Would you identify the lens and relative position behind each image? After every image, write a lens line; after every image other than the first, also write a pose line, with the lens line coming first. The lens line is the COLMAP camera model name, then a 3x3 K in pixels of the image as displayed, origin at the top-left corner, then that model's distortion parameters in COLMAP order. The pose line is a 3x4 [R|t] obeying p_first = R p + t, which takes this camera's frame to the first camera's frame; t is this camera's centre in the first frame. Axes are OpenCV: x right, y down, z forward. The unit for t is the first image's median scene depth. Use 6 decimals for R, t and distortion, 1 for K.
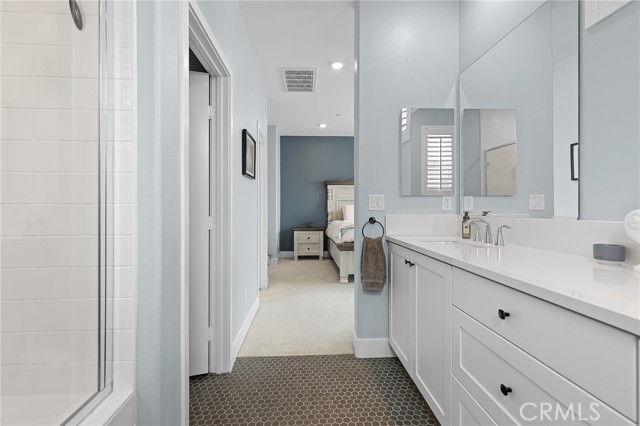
lens RADIAL K [[288.0, 0, 319.6], [0, 288.0, 209.6], [0, 0, 1]] dist [0.007671, -0.001493]
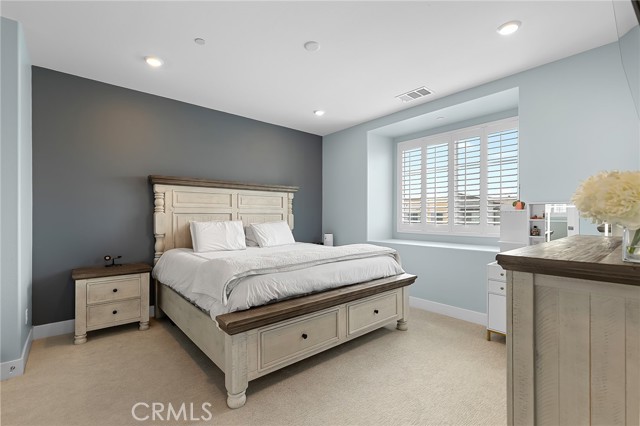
lens RADIAL K [[288.0, 0, 320.2], [0, 288.0, 217.2], [0, 0, 1]] dist [0.007671, -0.001493]
pose [[0.794827, -0.001825, 0.606834, -0.057348], [0.002171, 0.999998, 0.000164, -0.023436], [-0.606833, 0.001187, 0.794829, 0.391079]]
